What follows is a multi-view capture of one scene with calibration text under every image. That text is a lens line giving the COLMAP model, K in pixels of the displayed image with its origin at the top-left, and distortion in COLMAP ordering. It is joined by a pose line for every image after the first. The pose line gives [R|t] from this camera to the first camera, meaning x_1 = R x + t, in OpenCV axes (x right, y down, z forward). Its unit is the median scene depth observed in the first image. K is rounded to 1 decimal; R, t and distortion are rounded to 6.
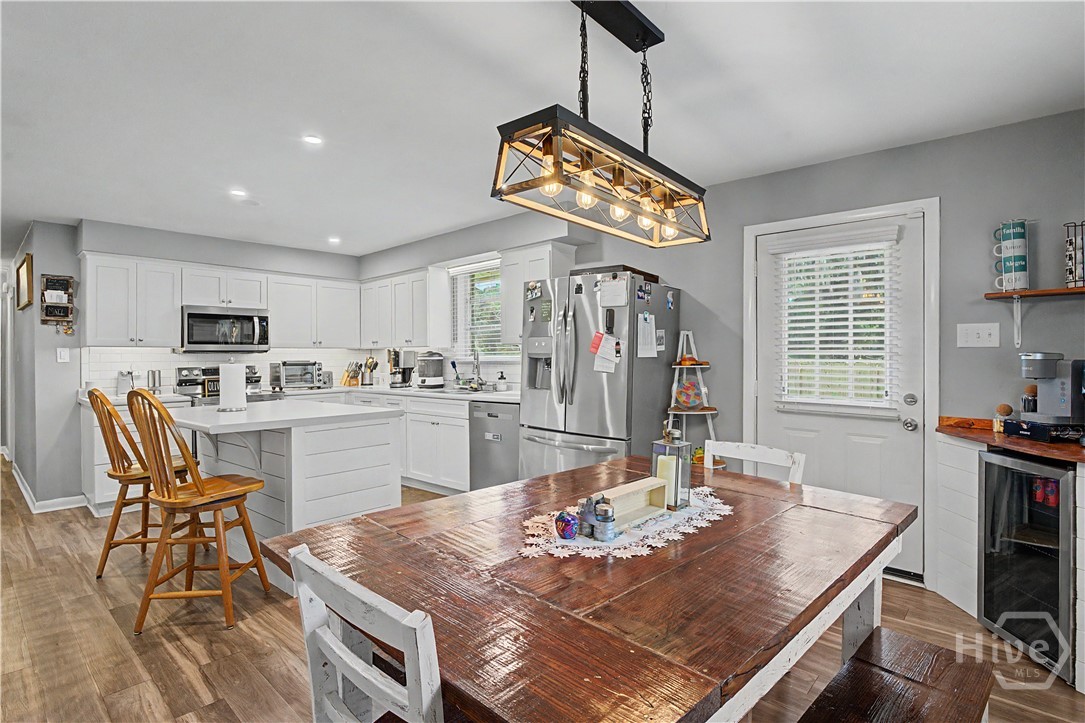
lens RADIAL K [[526.8, 0, 532.4], [0, 526.8, 355.3], [0, 0, 1]] dist [-0.009468, 0.001582]
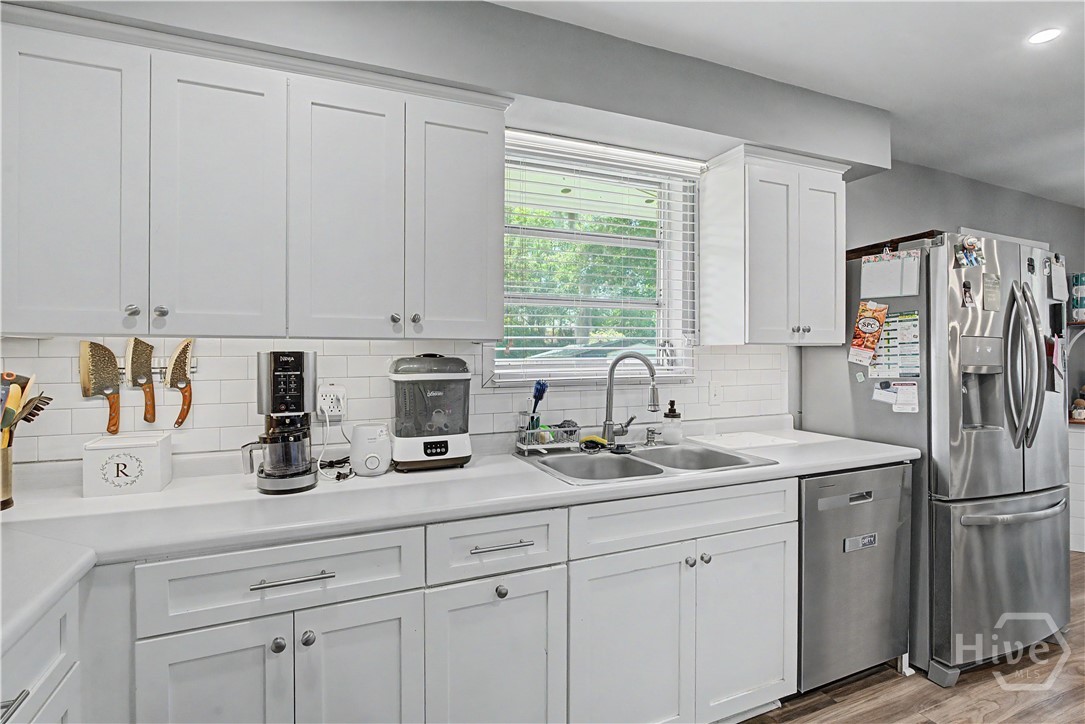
lens RADIAL K [[526.8, 0, 536.9], [0, 526.8, 354.5], [0, 0, 1]] dist [-0.009468, 0.001582]
pose [[0.421294, 0.002489, 0.906921, -0.536097], [-0.007878, 0.999969, 0.000916, -0.009426], [-0.906890, -0.007530, 0.421300, 0.925609]]
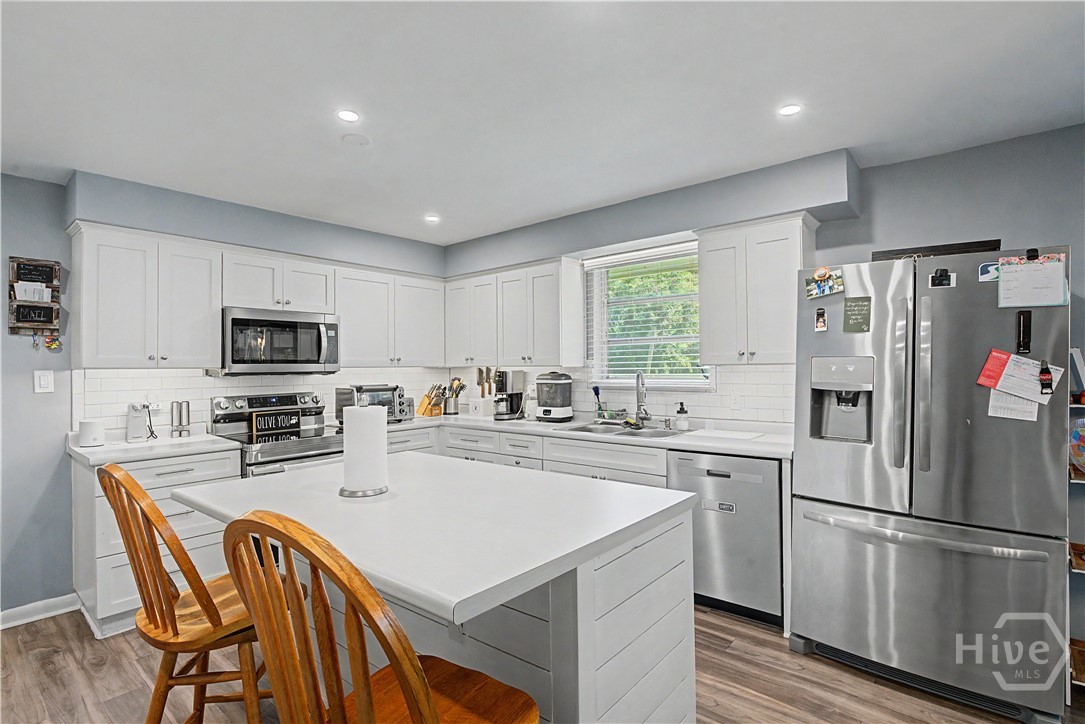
lens RADIAL K [[526.8, 0, 546.1], [0, 526.8, 365.6], [0, 0, 1]] dist [-0.009468, 0.001582]
pose [[0.999307, 0.000561, 0.037222, -0.268811], [-0.000492, 0.999998, -0.001841, -0.017534], [-0.037223, 0.001821, 0.999305, 0.295895]]
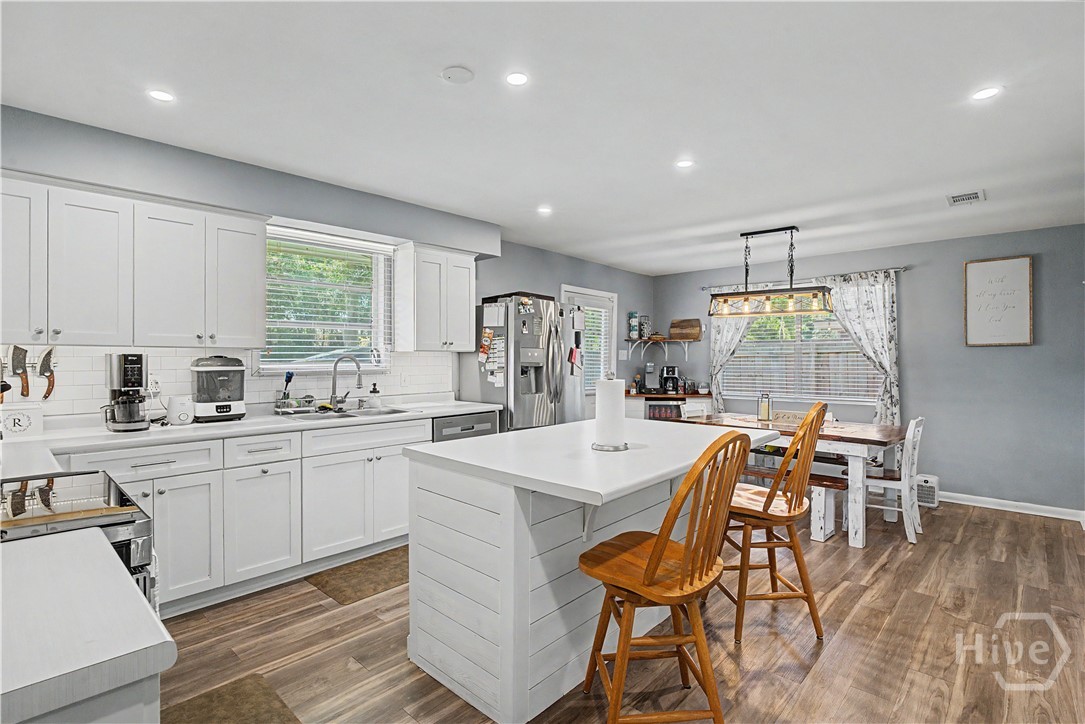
lens RADIAL K [[526.8, 0, 537.6], [0, 526.8, 359.3], [0, 0, 1]] dist [-0.009468, 0.001582]
pose [[0.020827, 0.002358, 0.999780, -0.870876], [-0.007590, 0.999969, -0.002201, -0.006053], [-0.999754, -0.007543, 0.020844, 0.743470]]
